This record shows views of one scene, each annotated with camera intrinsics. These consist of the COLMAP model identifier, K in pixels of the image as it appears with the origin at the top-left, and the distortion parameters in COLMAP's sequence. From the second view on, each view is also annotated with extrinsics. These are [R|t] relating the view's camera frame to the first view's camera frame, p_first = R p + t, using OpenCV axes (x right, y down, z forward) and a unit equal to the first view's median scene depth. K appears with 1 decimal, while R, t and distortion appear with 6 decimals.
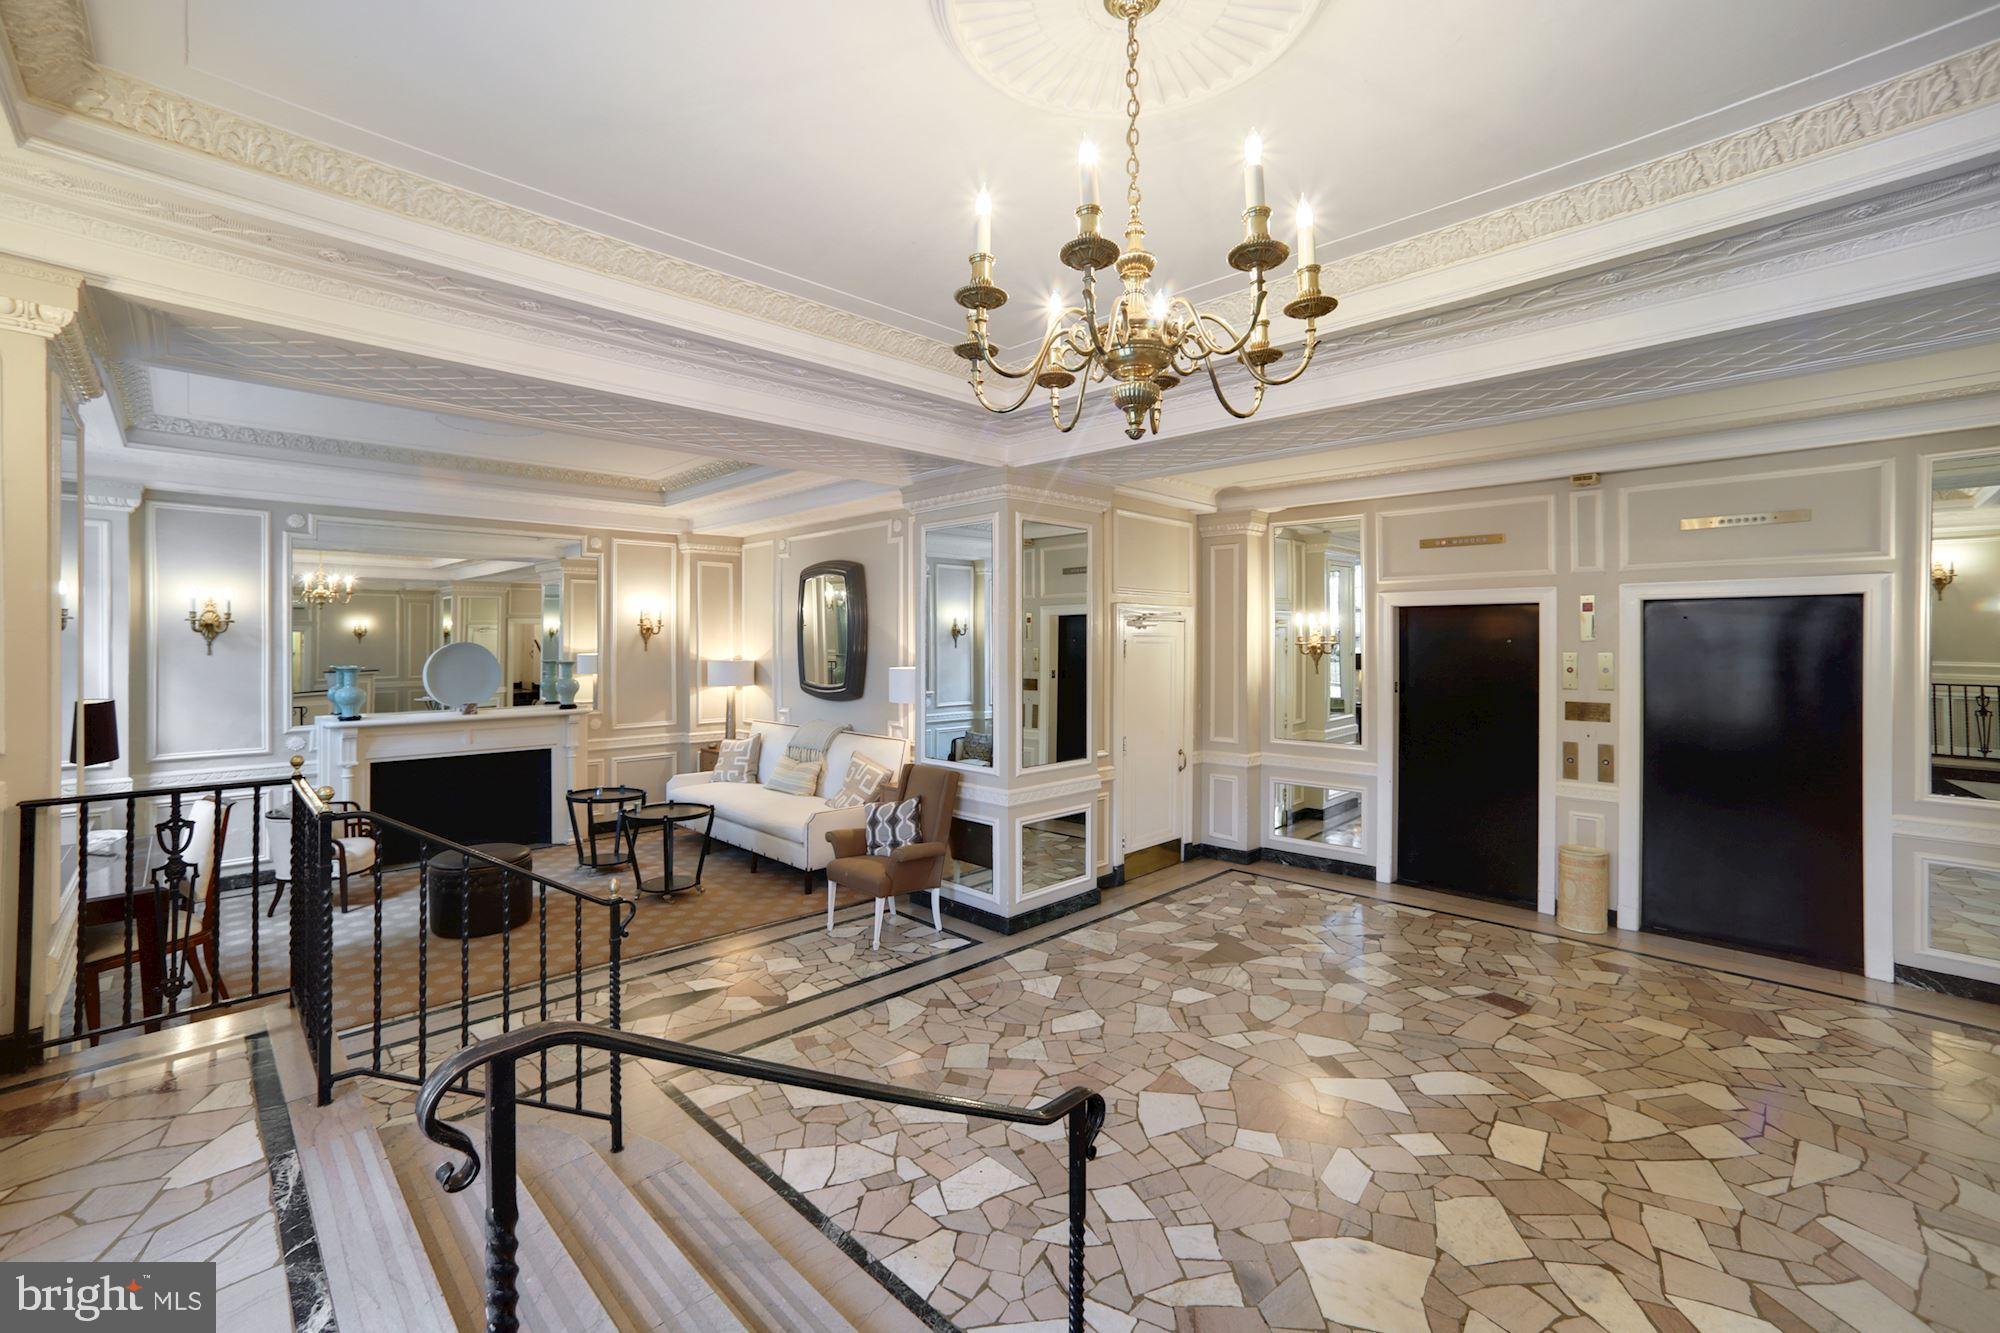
lens RADIAL K [[856.3, 0, 1002.8], [0, 856.3, 606.1], [0, 0, 1]] dist [-0.061641, 0.032172]
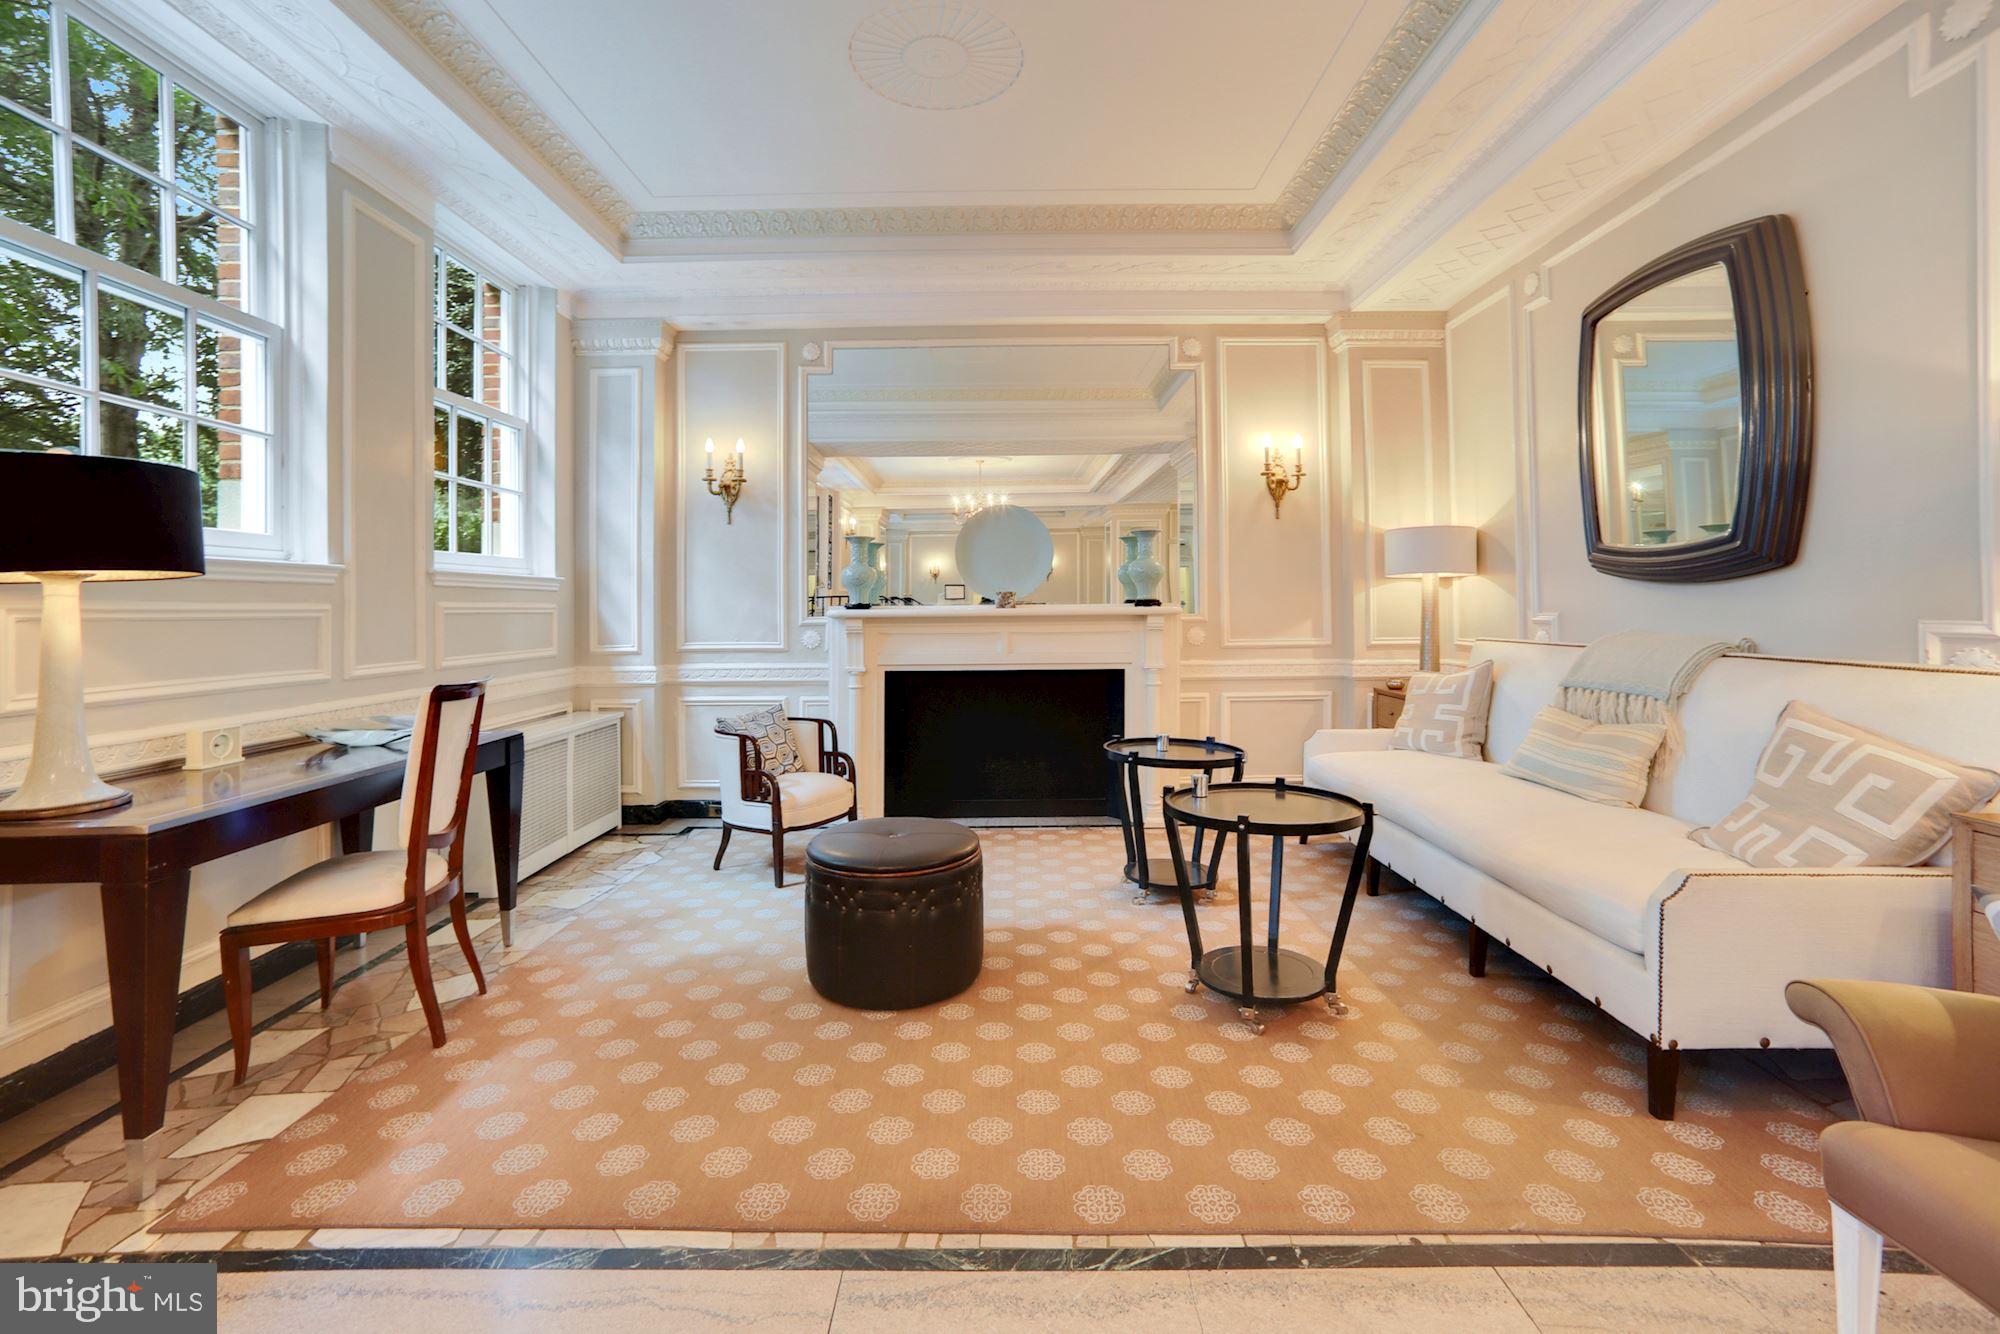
lens RADIAL K [[856.3, 0, 1002.8], [0, 856.3, 606.6], [0, 0, 1]] dist [-0.061641, 0.032172]
pose [[0.700895, -0.005736, -0.713241, -0.146913], [0.034870, 0.999048, 0.026231, 0.103818], [0.712412, -0.043256, 0.700427, 0.497850]]
